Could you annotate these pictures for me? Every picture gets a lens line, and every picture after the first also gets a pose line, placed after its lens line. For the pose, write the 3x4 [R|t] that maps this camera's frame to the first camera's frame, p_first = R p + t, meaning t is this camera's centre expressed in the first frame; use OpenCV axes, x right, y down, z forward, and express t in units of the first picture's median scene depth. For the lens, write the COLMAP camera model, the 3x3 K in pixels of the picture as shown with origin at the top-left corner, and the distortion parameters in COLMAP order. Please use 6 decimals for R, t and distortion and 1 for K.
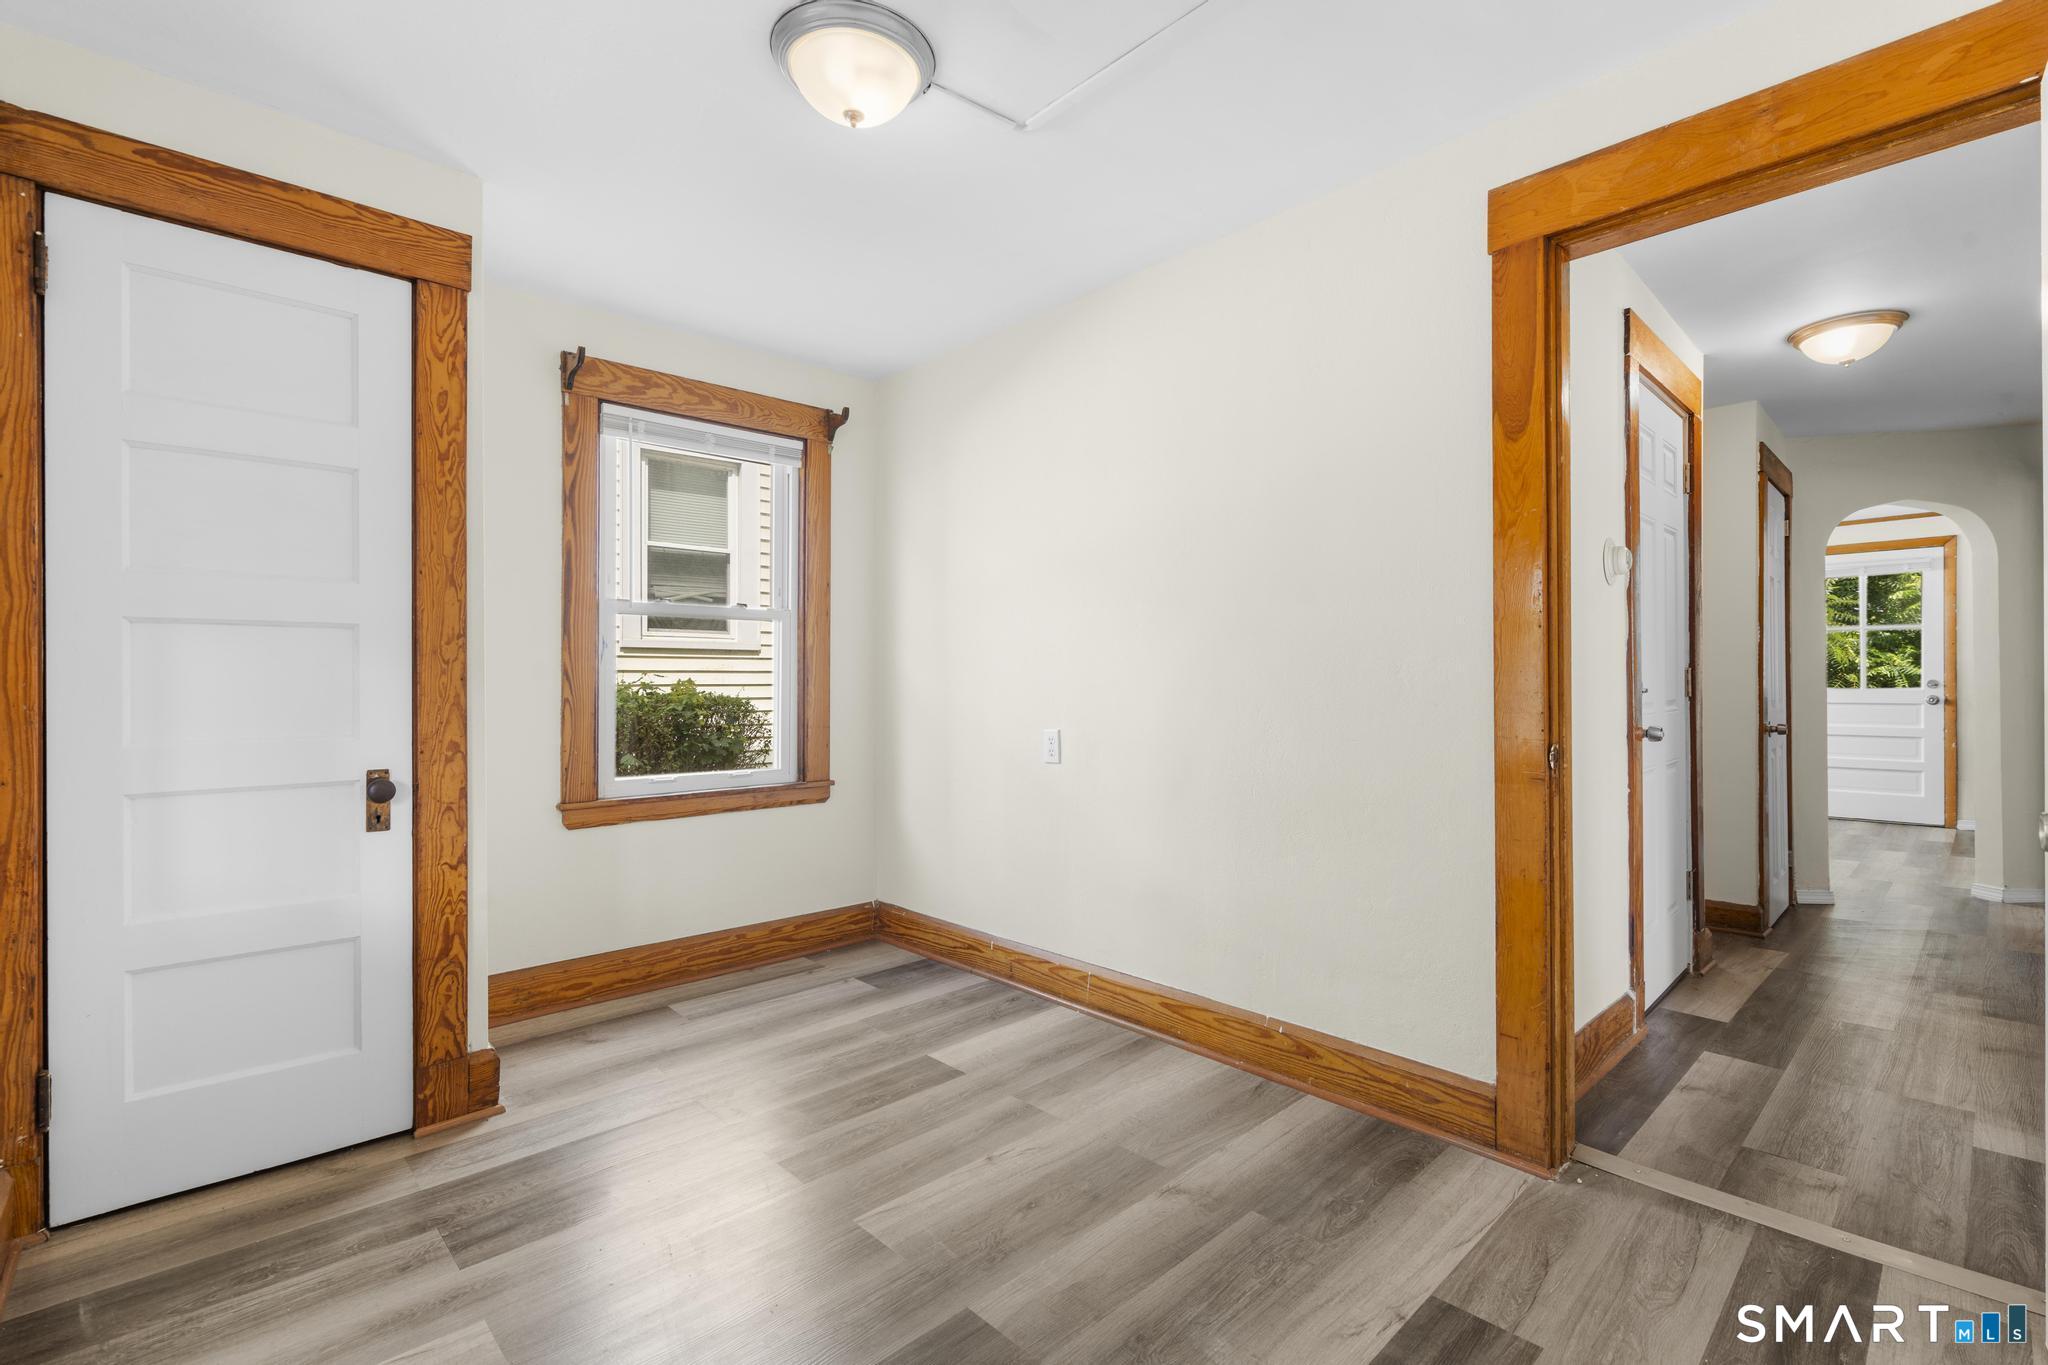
lens RADIAL K [[917.4, 0, 1023.4], [0, 917.4, 678.6], [0, 0, 1]] dist [-0.002225, 0.000756]
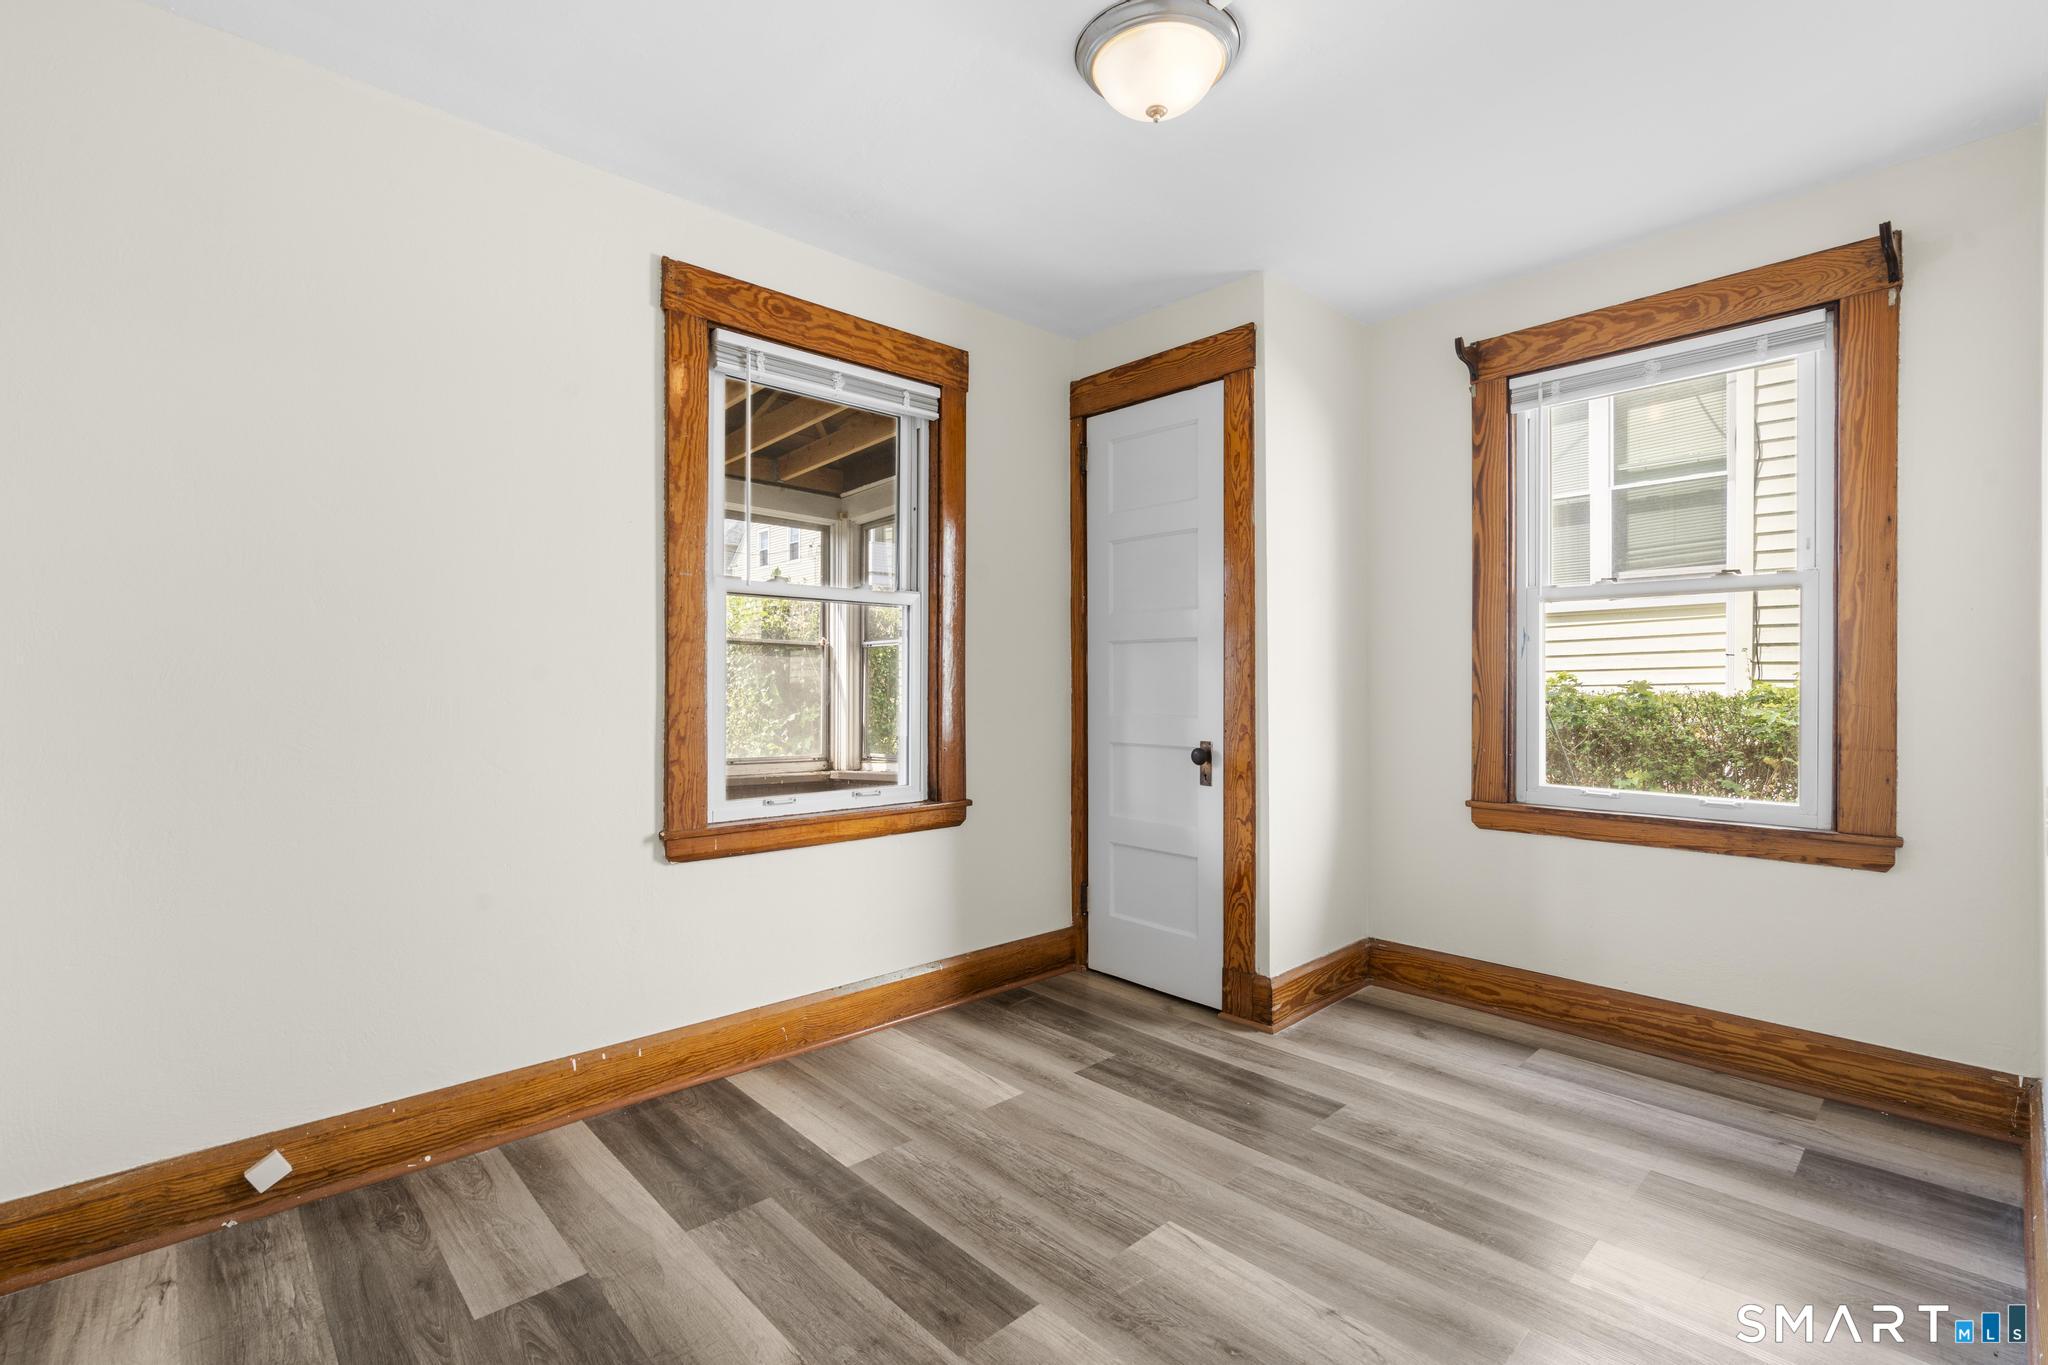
lens RADIAL K [[911.6, 0, 1017.0], [0, 911.6, 680.9], [0, 0, 1]] dist [-0.000391, 0.000905]
pose [[0.002829, 0.003121, -0.999991, 0.470819], [0.005093, 0.999982, 0.003136, 0.001285], [0.999983, -0.005102, 0.002813, 0.492871]]
